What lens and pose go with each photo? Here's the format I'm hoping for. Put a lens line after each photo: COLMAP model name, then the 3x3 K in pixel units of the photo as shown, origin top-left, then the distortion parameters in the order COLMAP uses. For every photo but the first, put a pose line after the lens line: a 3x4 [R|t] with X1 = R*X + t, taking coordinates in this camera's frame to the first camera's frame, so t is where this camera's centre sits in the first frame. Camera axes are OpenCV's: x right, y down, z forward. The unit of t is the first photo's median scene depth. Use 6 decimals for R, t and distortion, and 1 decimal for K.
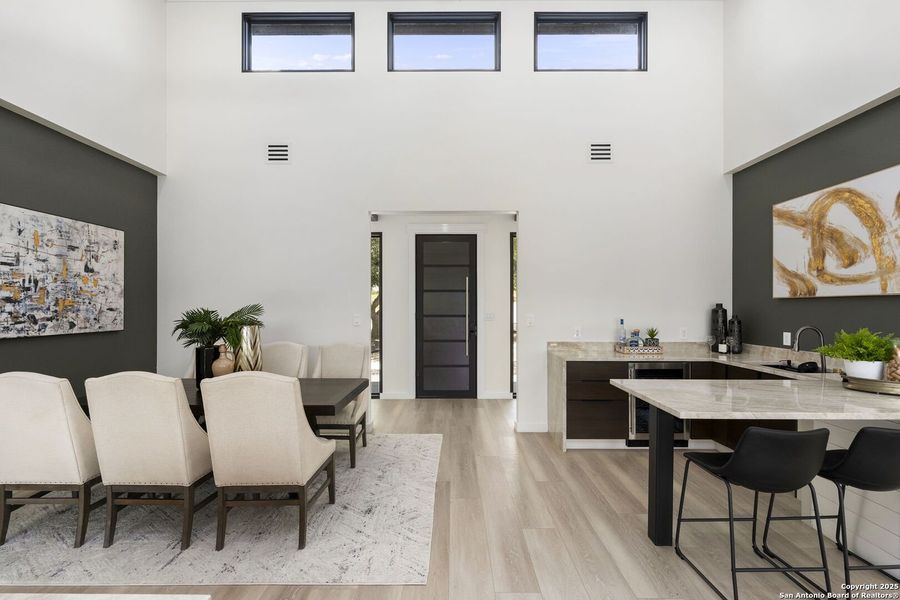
lens RADIAL K [[396.7, 0, 450.8], [0, 396.7, 304.0], [0, 0, 1]] dist [-0.004123, 0.000161]
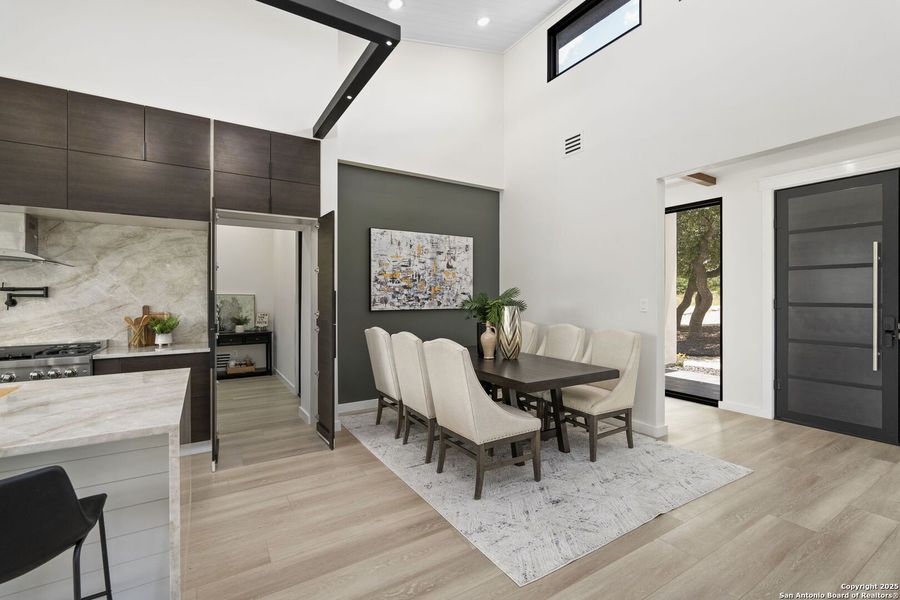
lens RADIAL K [[396.7, 0, 450.3], [0, 396.7, 295.2], [0, 0, 1]] dist [-0.004123, 0.000161]
pose [[0.532159, 0.000771, -0.846644, 0.344601], [0.003858, 0.999987, 0.003336, 0.015636], [0.846636, -0.005042, 0.532149, 0.207553]]
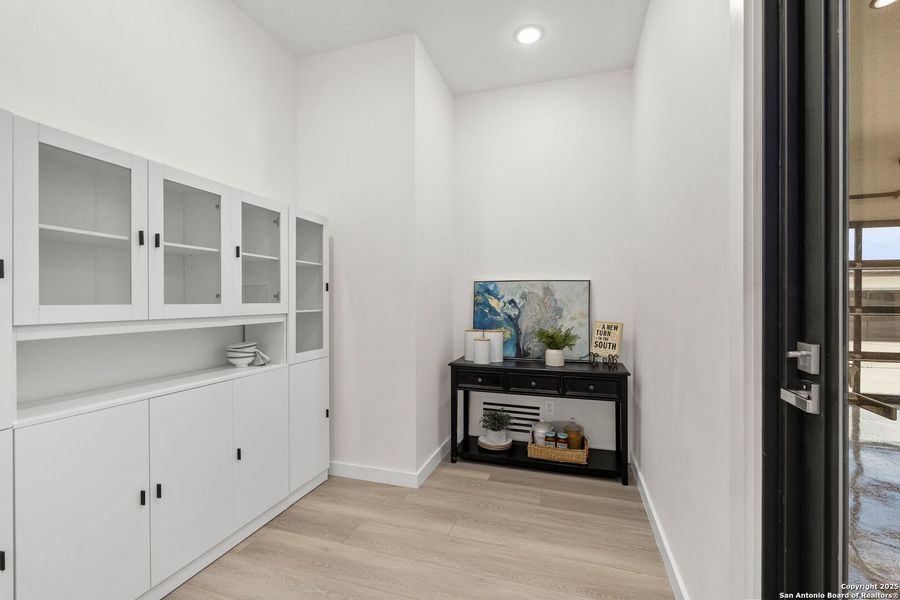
lens RADIAL K [[396.7, 0, 449.0], [0, 396.7, 300.5], [0, 0, 1]] dist [-0.004123, 0.000161]
pose [[-0.293925, 0.008845, -0.955788, -0.890713], [0.004826, 0.999958, 0.007770, 0.051497], [0.955816, -0.002329, -0.293955, 0.387709]]
